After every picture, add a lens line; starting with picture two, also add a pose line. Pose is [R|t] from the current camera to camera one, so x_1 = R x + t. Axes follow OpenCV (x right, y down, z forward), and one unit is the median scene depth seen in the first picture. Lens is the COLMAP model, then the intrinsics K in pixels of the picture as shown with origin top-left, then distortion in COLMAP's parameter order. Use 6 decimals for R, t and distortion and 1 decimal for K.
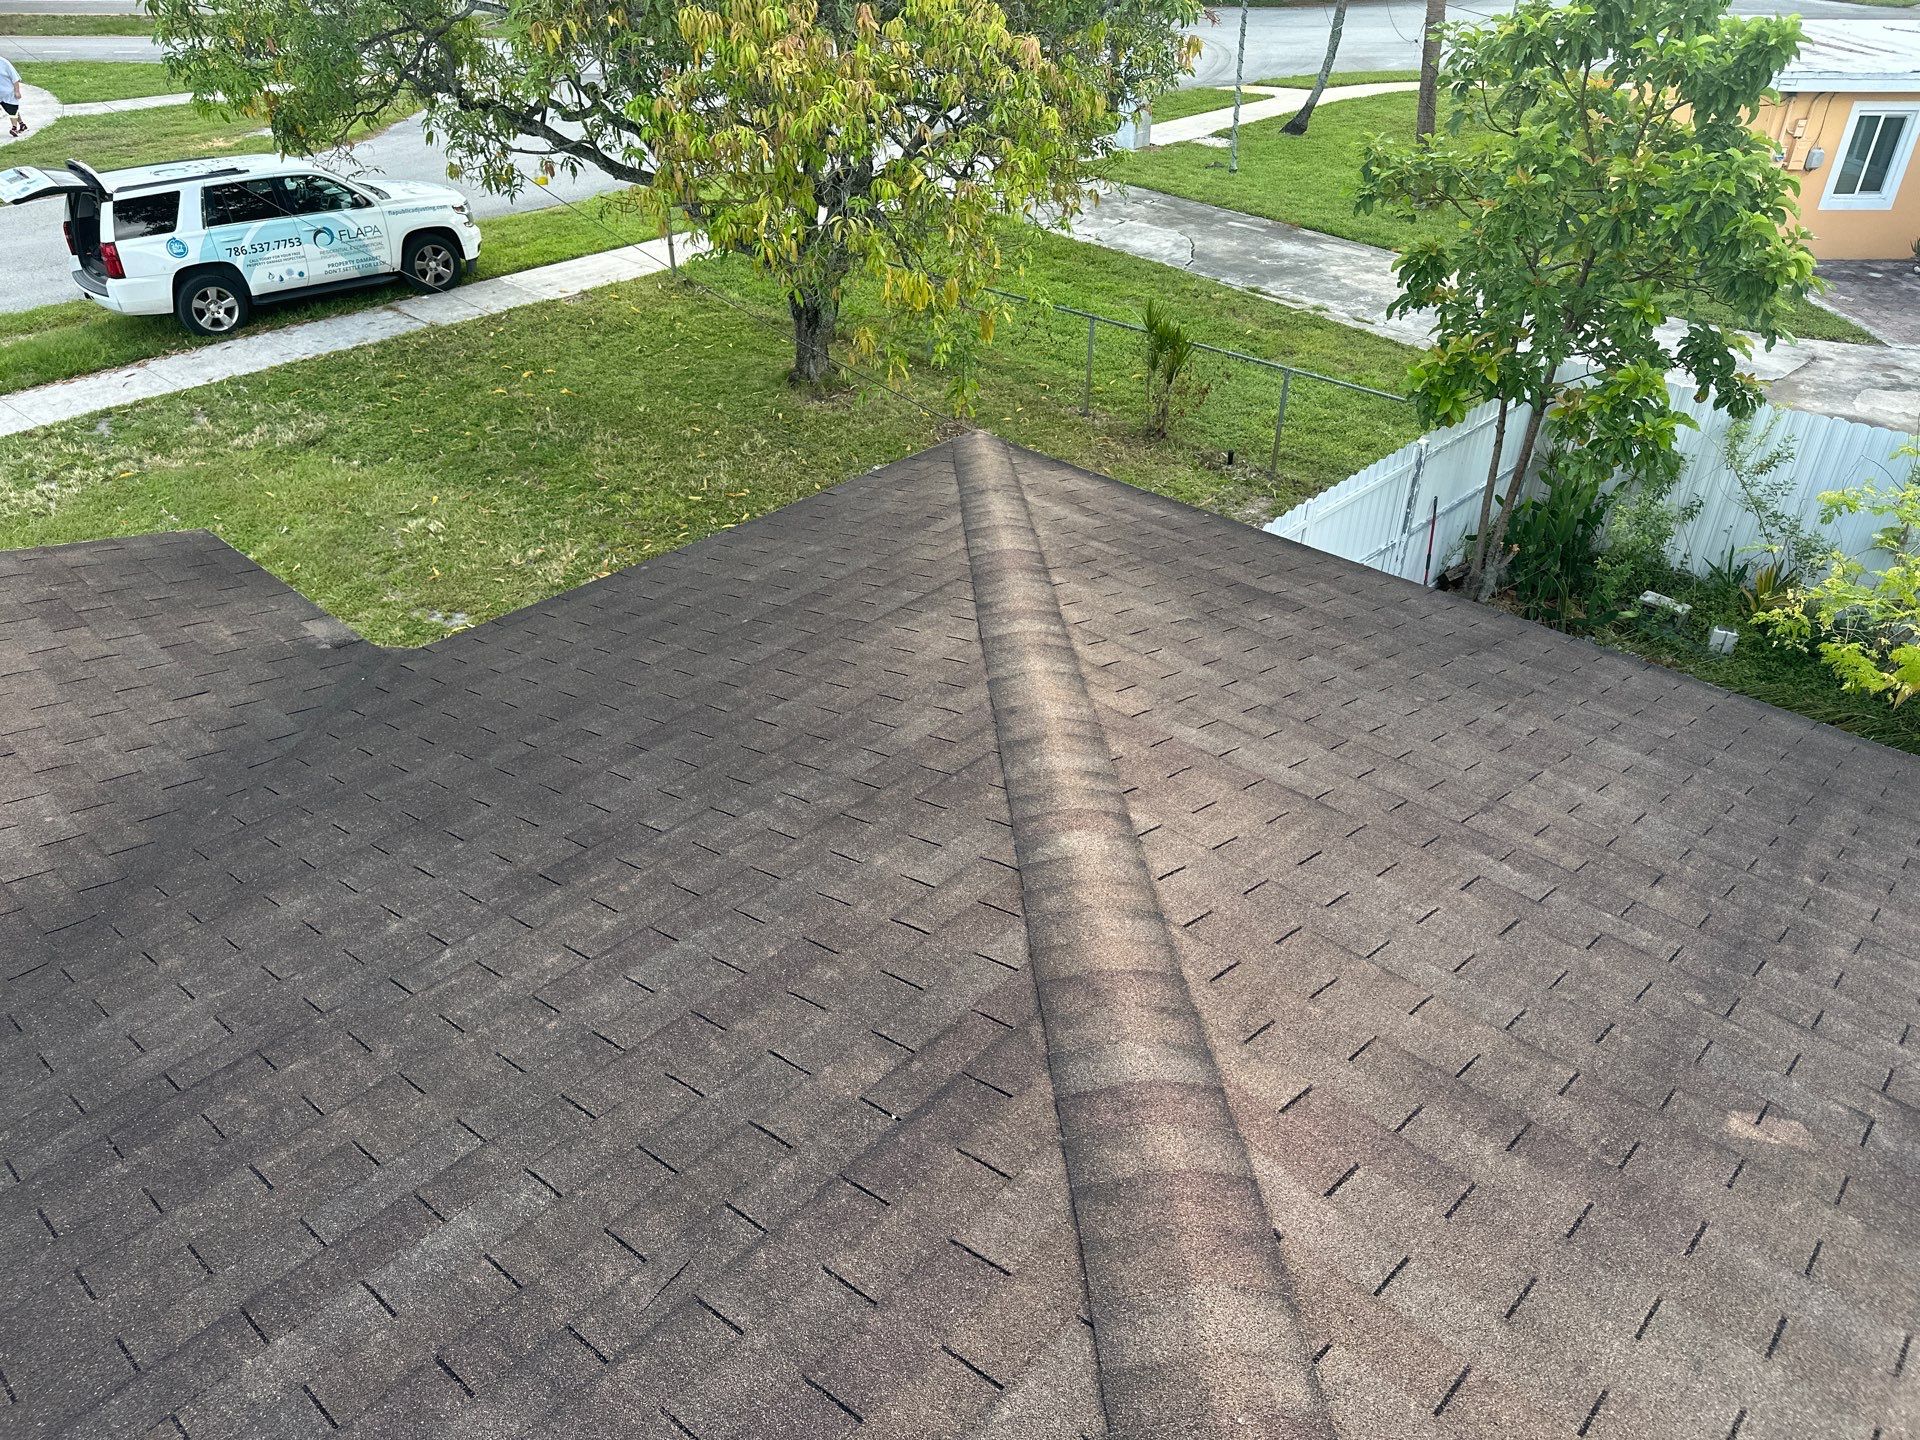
lens RADIAL K [[1347.7, 0, 968.8], [0, 1347.7, 720.0], [0, 0, 1]] dist [0.044081, -0.054367]
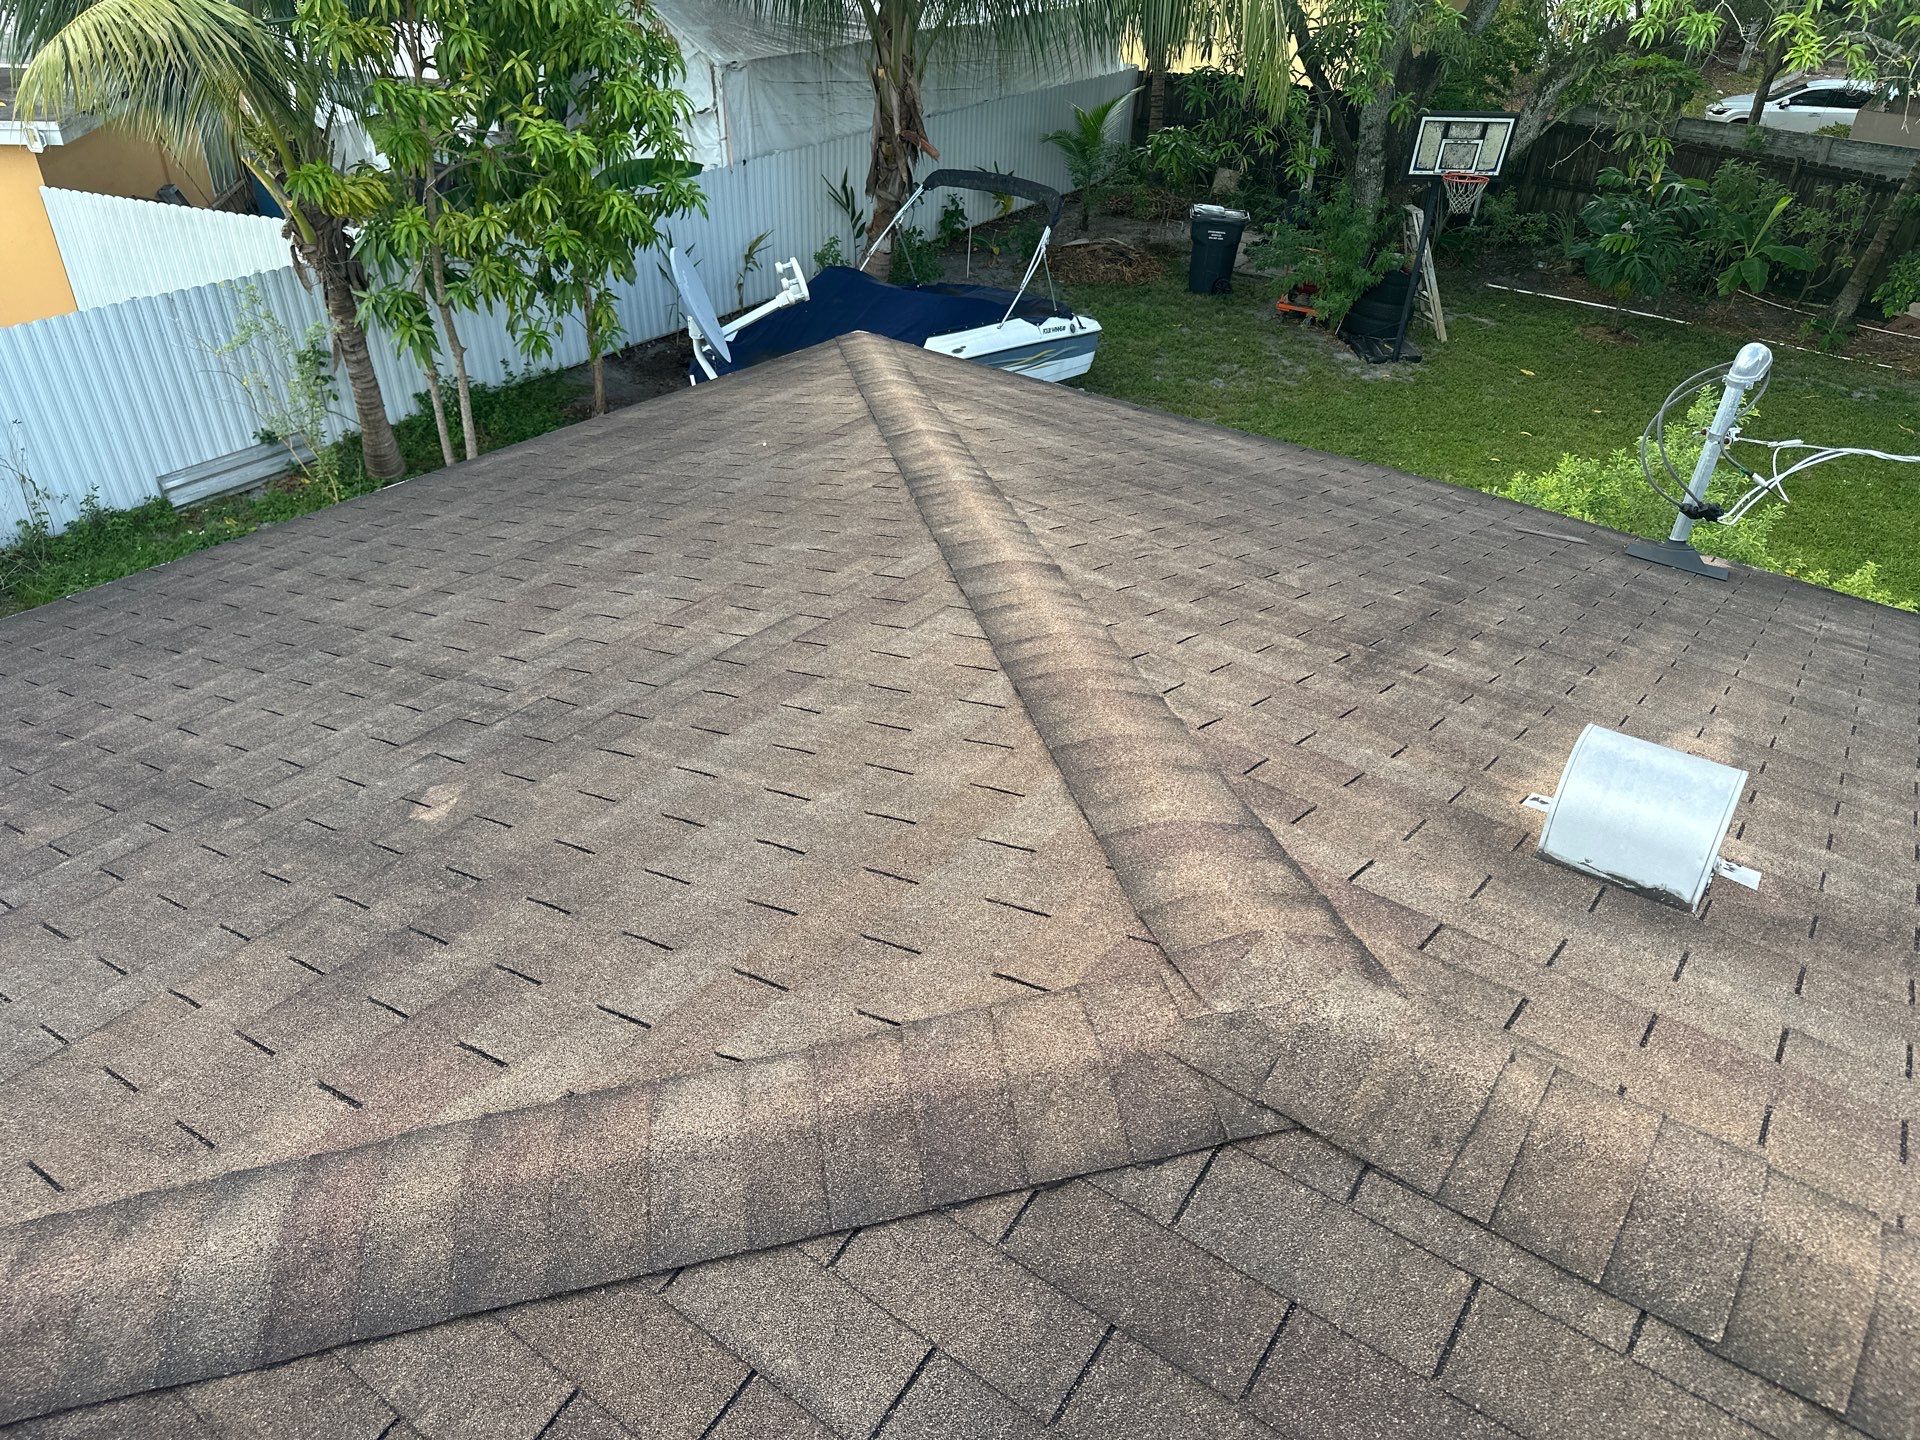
lens RADIAL K [[1356.0, 0, 965.5], [0, 1356.0, 733.2], [0, 0, 1]] dist [0.032240, -0.033801]
pose [[-0.101149, -0.562999, 0.820245, -0.081465], [0.520055, 0.672937, 0.526021, -0.022981], [-0.848122, 0.479779, 0.224724, 0.098275]]
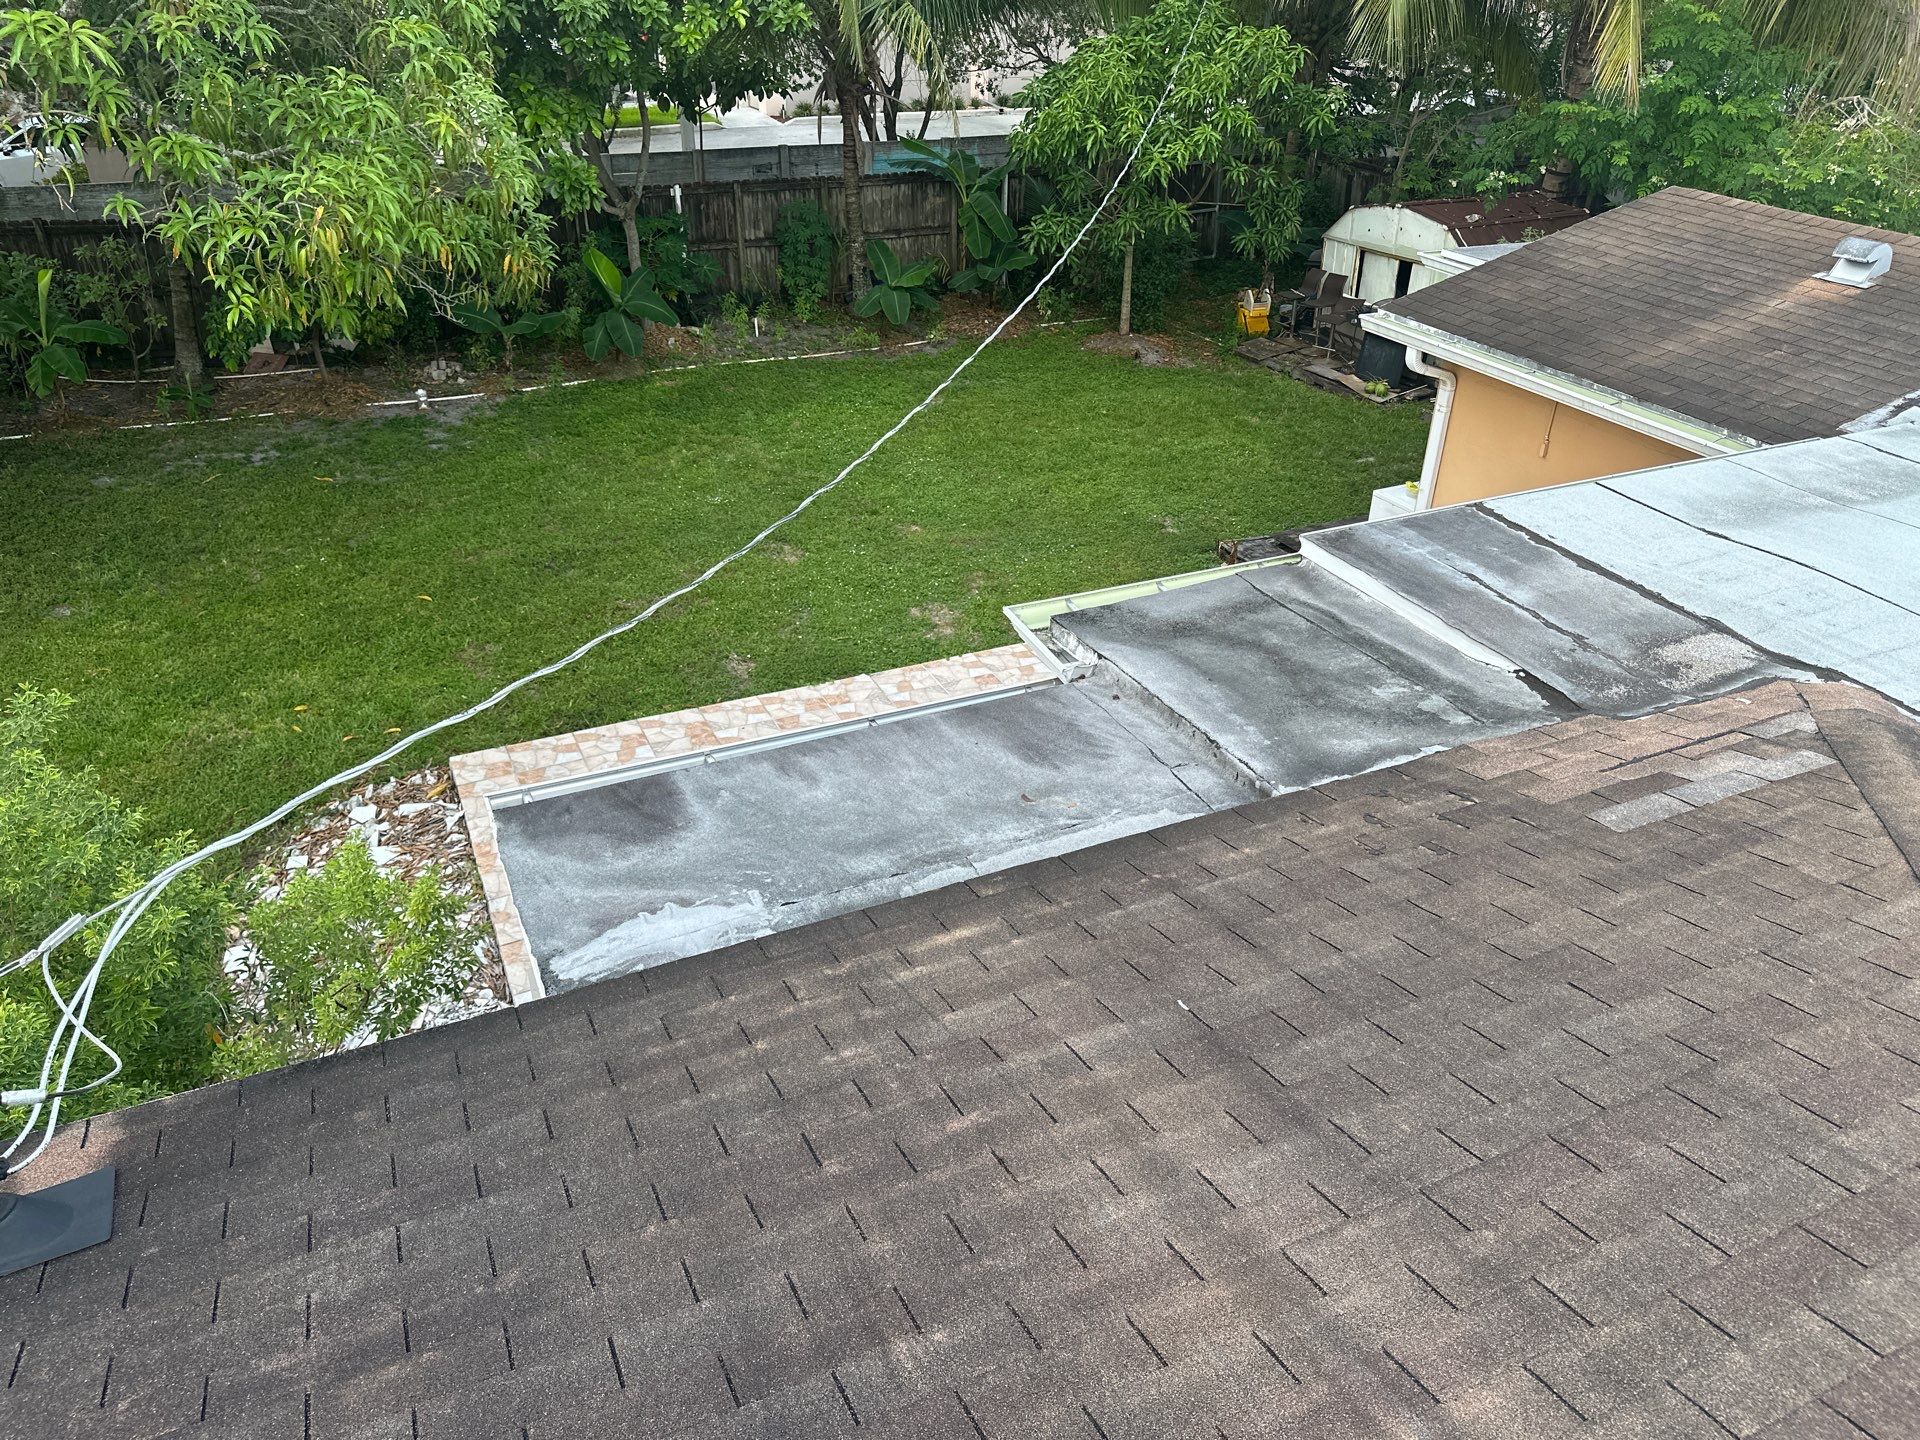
lens RADIAL K [[1347.7, 0, 968.8], [0, 1347.7, 720.0], [0, 0, 1]] dist [0.044081, -0.054367]
pose [[-0.919131, -0.225185, 0.323248, 0.178607], [0.193908, 0.455651, 0.868782, 0.152966], [-0.342925, 0.861205, -0.375138, -0.139699]]
